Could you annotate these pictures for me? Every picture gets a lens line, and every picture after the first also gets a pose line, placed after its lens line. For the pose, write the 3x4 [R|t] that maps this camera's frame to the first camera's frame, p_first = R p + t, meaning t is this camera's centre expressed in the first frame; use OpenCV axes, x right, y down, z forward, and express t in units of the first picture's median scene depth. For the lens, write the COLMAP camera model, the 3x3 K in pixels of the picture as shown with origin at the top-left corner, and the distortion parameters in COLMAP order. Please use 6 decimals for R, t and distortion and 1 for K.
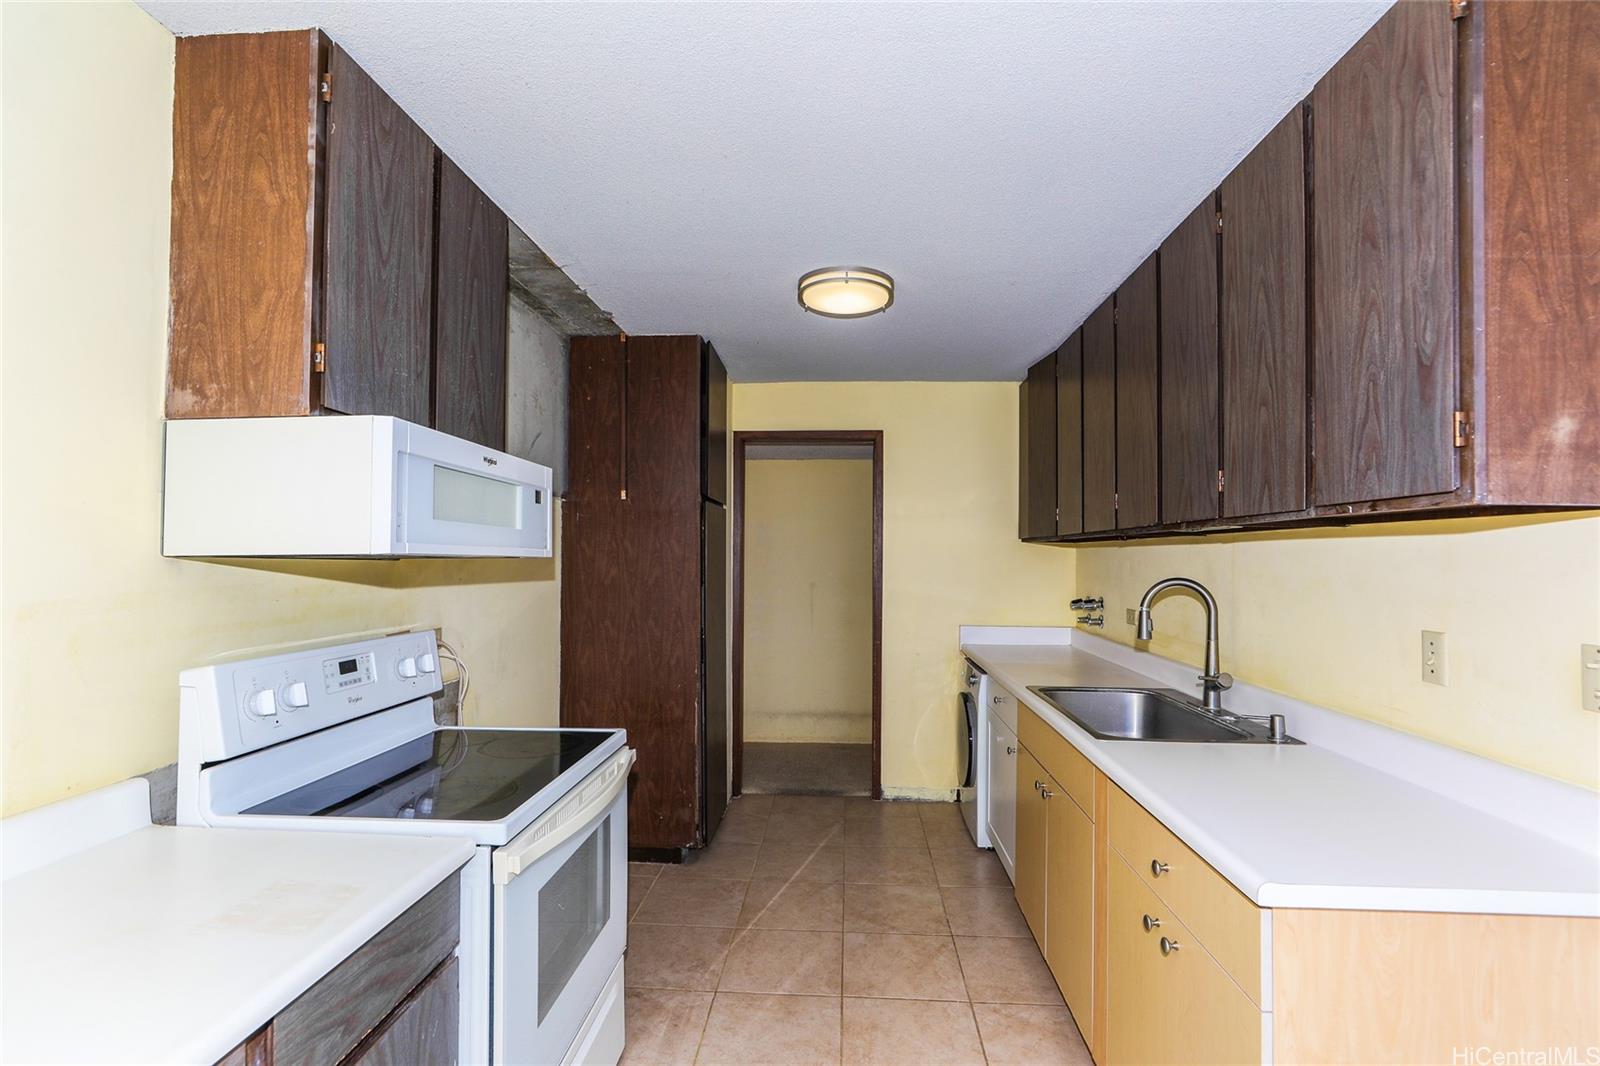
lens RADIAL K [[710.4, 0, 819.1], [0, 710.4, 535.3], [0, 0, 1]] dist [-0.013146, 0.000442]
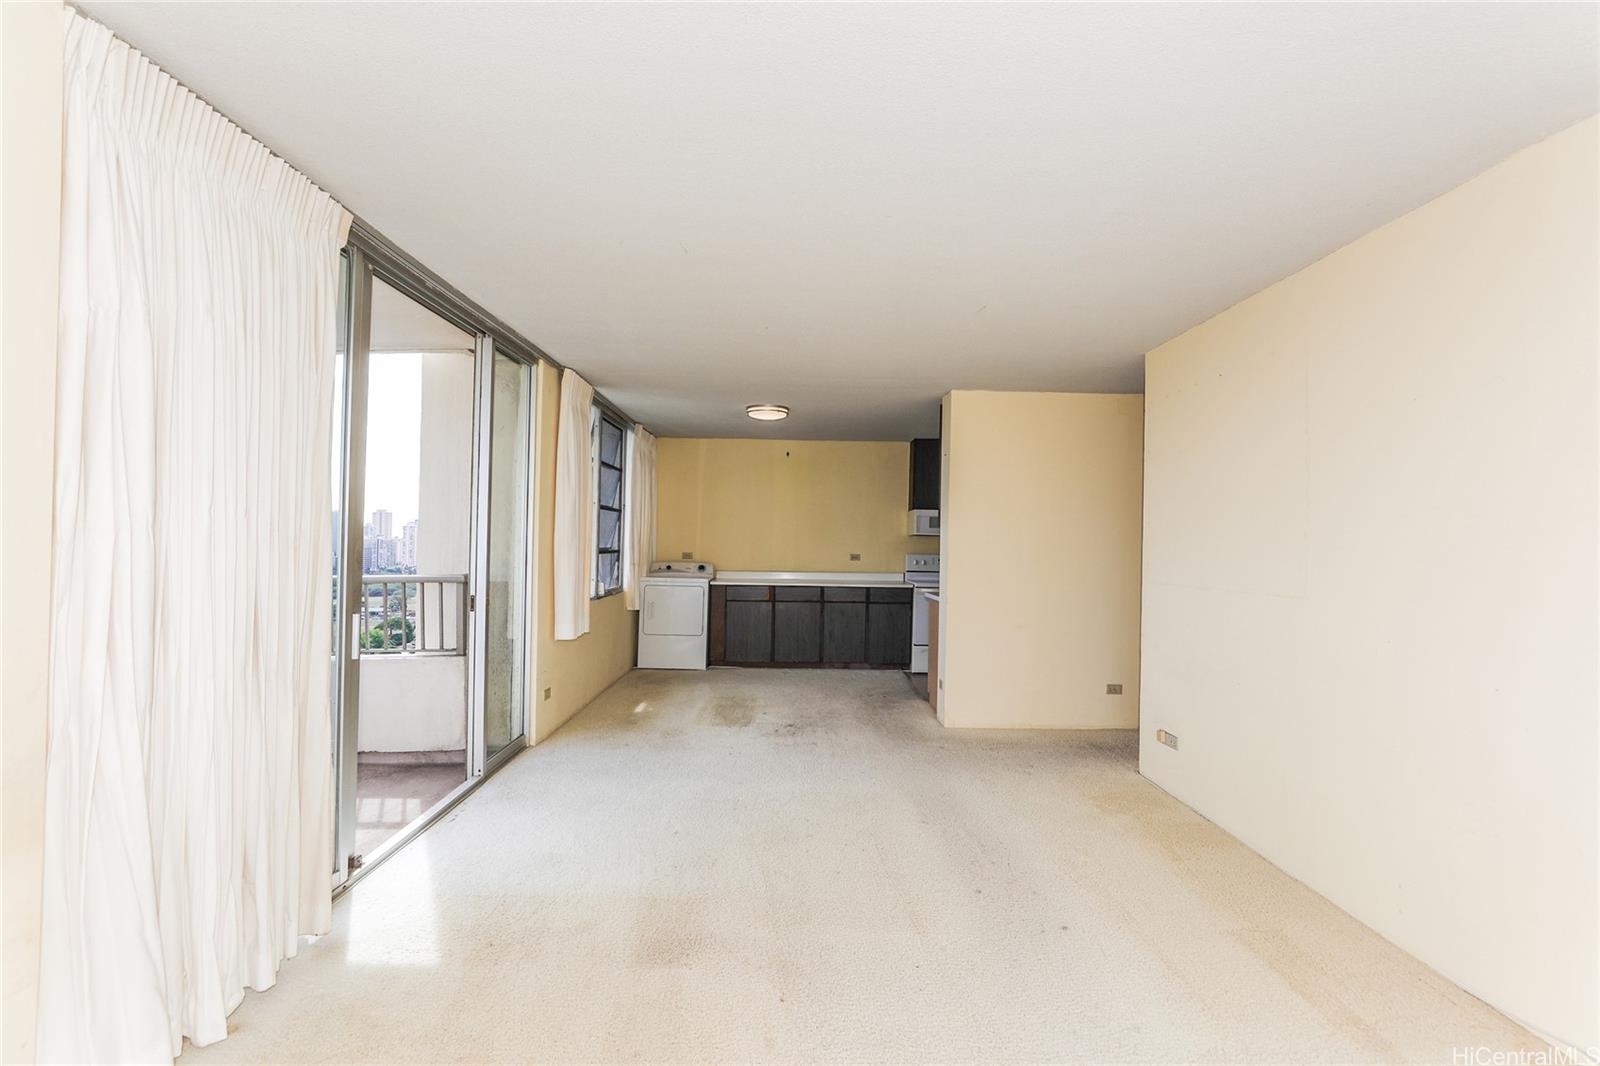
lens RADIAL K [[743.6, 0, 789.0], [0, 743.6, 531.6], [0, 0, 1]] dist [-0.011245, 0.000785]
pose [[0.047732, -0.012544, -0.998781, 4.576219], [0.005161, 0.999911, -0.012311, 0.064362], [0.998847, -0.004567, 0.047793, -0.231520]]
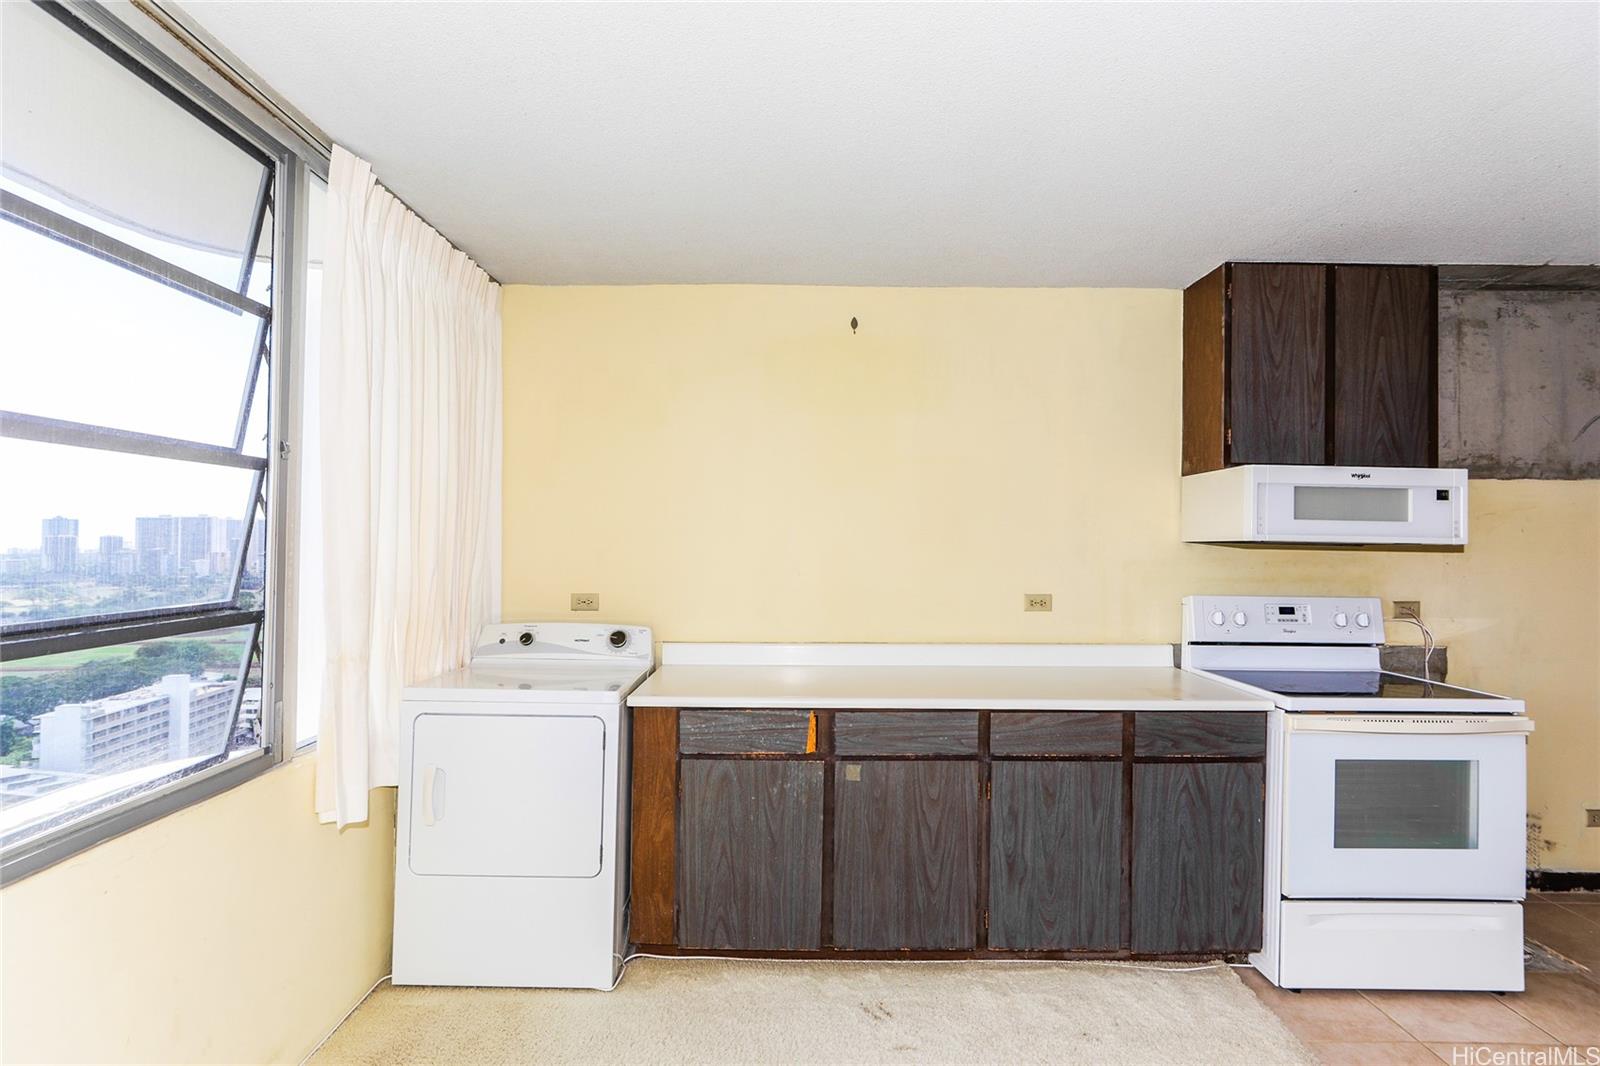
lens RADIAL K [[743.6, 0, 789.0], [0, 743.6, 531.6], [0, 0, 1]] dist [-0.011245, 0.000785]
pose [[0.040559, -0.009317, -0.999134, 1.121706], [0.013338, 0.999872, -0.008783, 0.004517], [0.999088, -0.012971, 0.040678, -0.241759]]
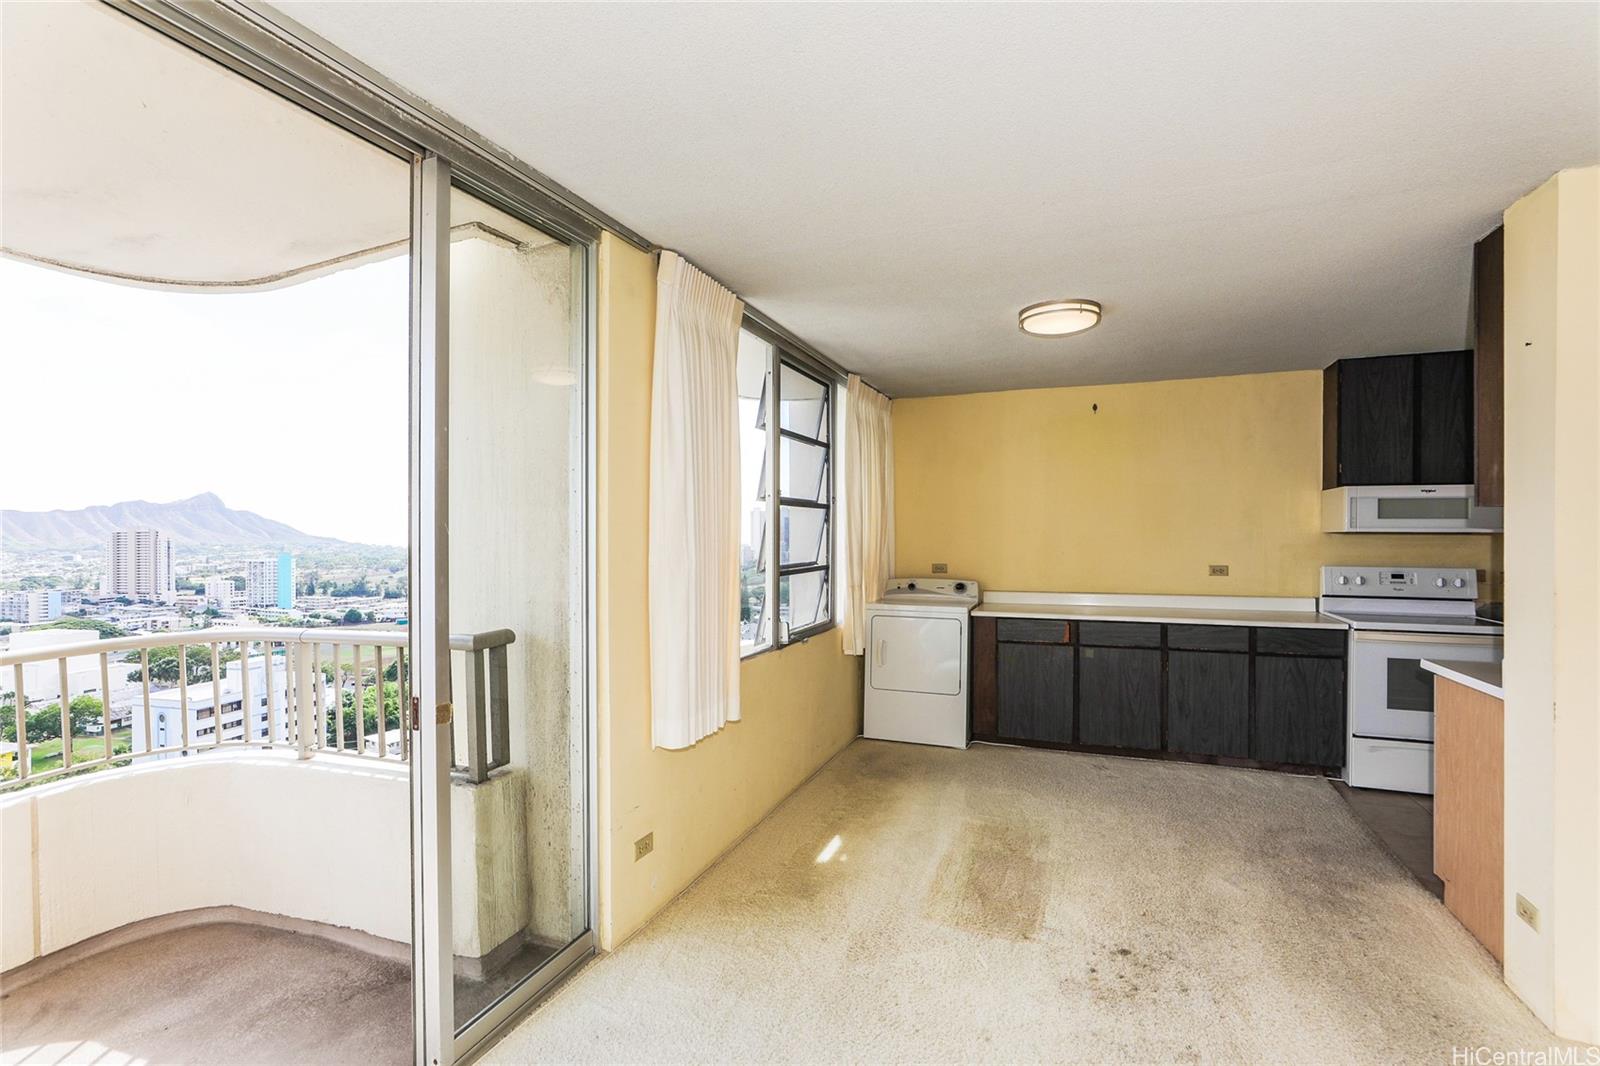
lens RADIAL K [[743.6, 0, 789.0], [0, 743.6, 531.6], [0, 0, 1]] dist [-0.011245, 0.000785]
pose [[-0.328690, 0.001915, -0.944436, 2.852661], [0.023746, 0.999699, -0.006237, -0.008450], [0.944139, -0.024477, -0.328636, -0.200239]]
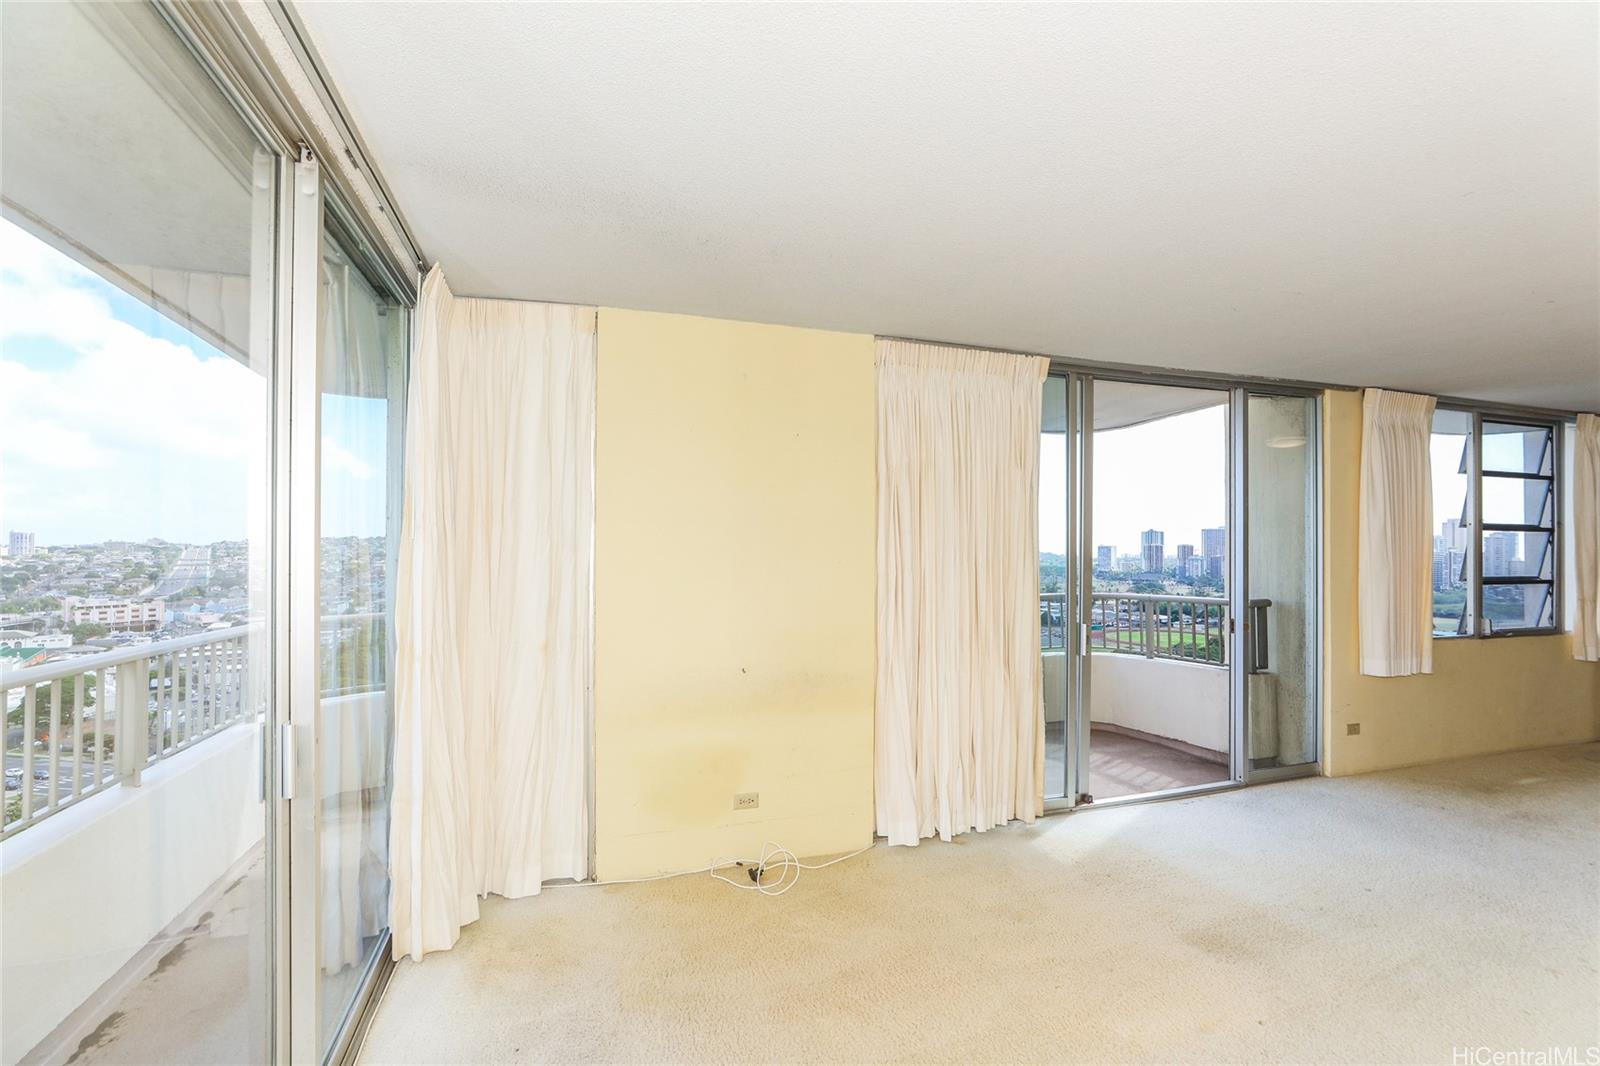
lens RADIAL K [[722.4, 0, 812.8], [0, 722.4, 533.6], [0, 0, 1]] dist [0.000596, 0.000455]
pose [[-0.925933, -0.011288, -0.377518, 4.548416], [0.001297, 0.999452, -0.033066, 0.001753], [0.377685, -0.031106, -0.925412, 0.847687]]
